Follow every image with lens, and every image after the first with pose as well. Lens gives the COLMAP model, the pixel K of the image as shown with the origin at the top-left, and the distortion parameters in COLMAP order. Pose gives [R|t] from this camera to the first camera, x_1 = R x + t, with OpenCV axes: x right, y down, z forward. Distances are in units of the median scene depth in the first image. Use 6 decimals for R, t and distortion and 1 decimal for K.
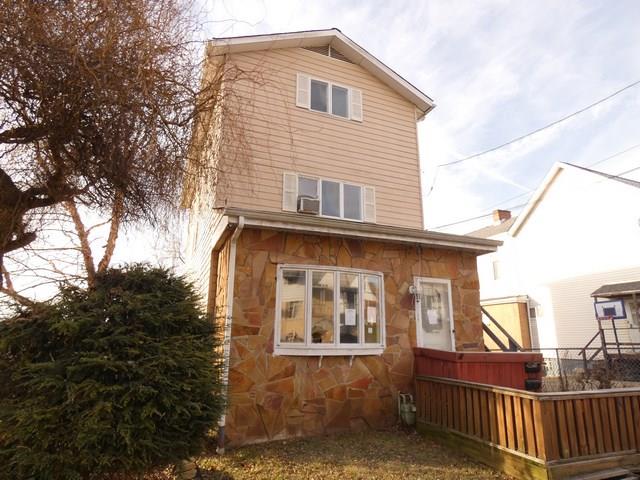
lens RADIAL K [[383.8, 0, 319.6], [0, 383.8, 242.2], [0, 0, 1]] dist [0.000890, -0.002608]
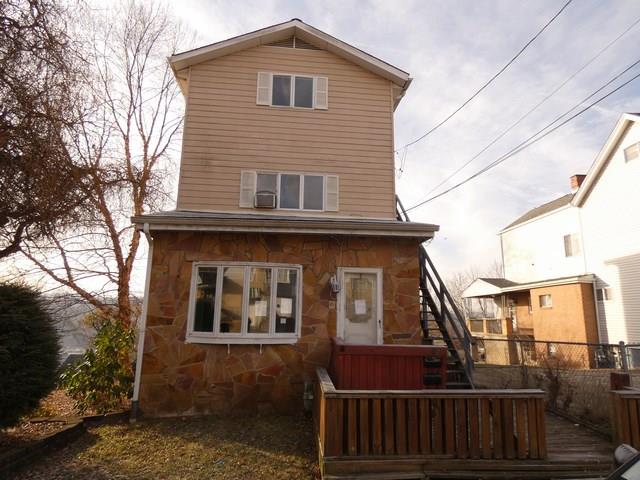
lens RADIAL K [[383.8, 0, 314.8], [0, 383.8, 243.4], [0, 0, 1]] dist [0.000890, -0.002608]
pose [[0.960954, -0.045756, -0.272900, 0.445273], [0.060464, 0.997122, 0.045727, -0.021512], [0.270023, -0.060442, 0.960955, 0.022882]]
